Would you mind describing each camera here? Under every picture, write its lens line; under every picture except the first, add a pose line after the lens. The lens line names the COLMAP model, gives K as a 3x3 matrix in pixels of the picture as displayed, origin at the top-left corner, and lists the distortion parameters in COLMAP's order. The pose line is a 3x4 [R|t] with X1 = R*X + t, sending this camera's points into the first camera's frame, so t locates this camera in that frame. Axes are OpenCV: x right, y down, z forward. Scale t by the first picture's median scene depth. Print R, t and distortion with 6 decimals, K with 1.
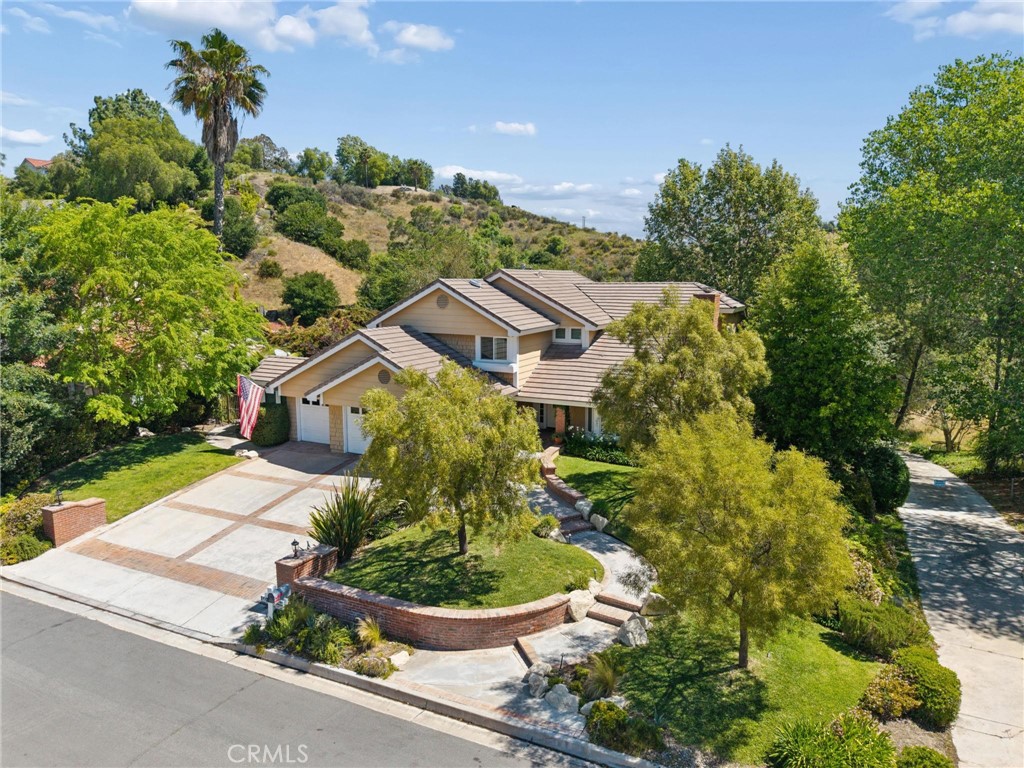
lens RADIAL K [[687.0, 0, 512.0], [0, 687.0, 384.0], [0, 0, 1]] dist [0.006139, -0.002461]
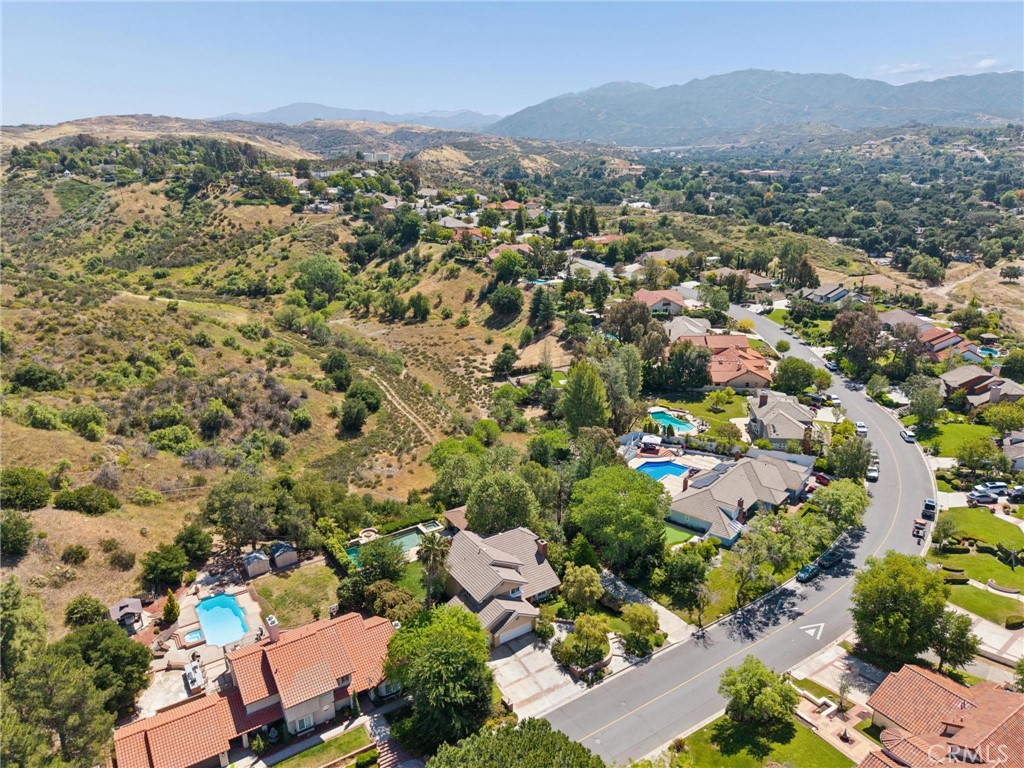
lens RADIAL K [[702.8, 0, 512.0], [0, 702.8, 384.0], [0, 0, 1]] dist [0.003994, -0.000503]
pose [[0.527864, -0.274358, 0.803796, -2.667936], [0.150140, 0.961627, 0.229631, -1.919365], [-0.835953, -0.000532, 0.548800, -0.873923]]
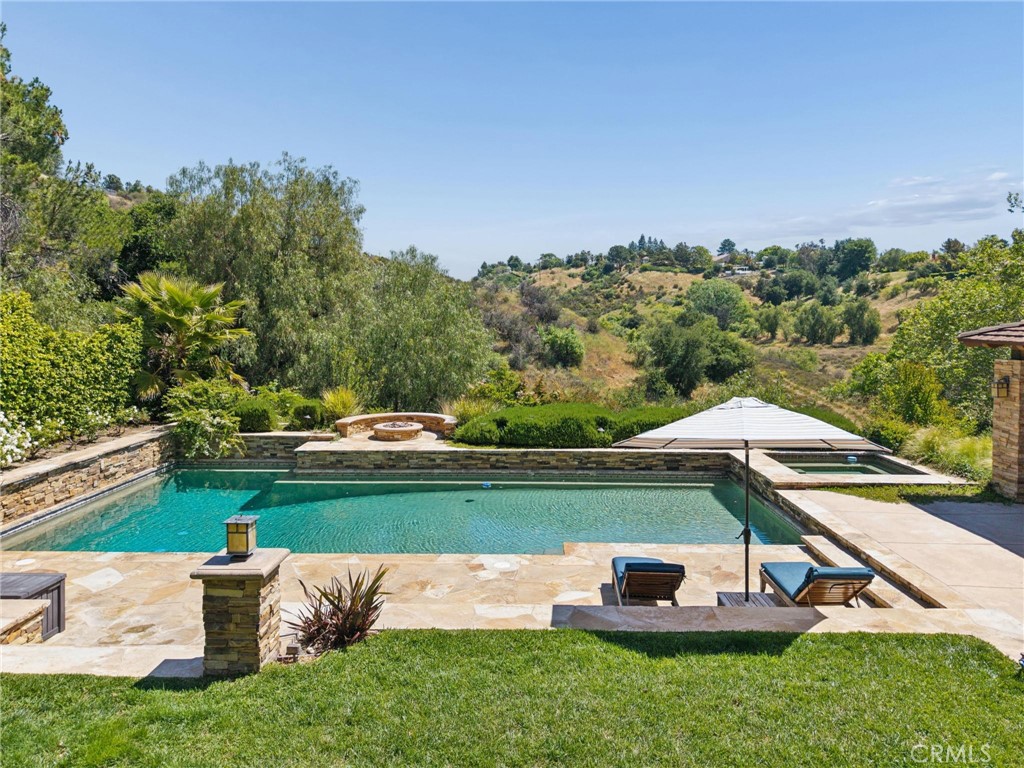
lens RADIAL K [[702.8, 0, 512.0], [0, 702.8, 384.0], [0, 0, 1]] dist [0.003994, -0.000503]
pose [[0.912403, -0.037741, 0.407550, 0.051329], [0.063279, 0.996775, -0.049360, -0.086967], [-0.404372, 0.070825, 0.911848, 1.735405]]
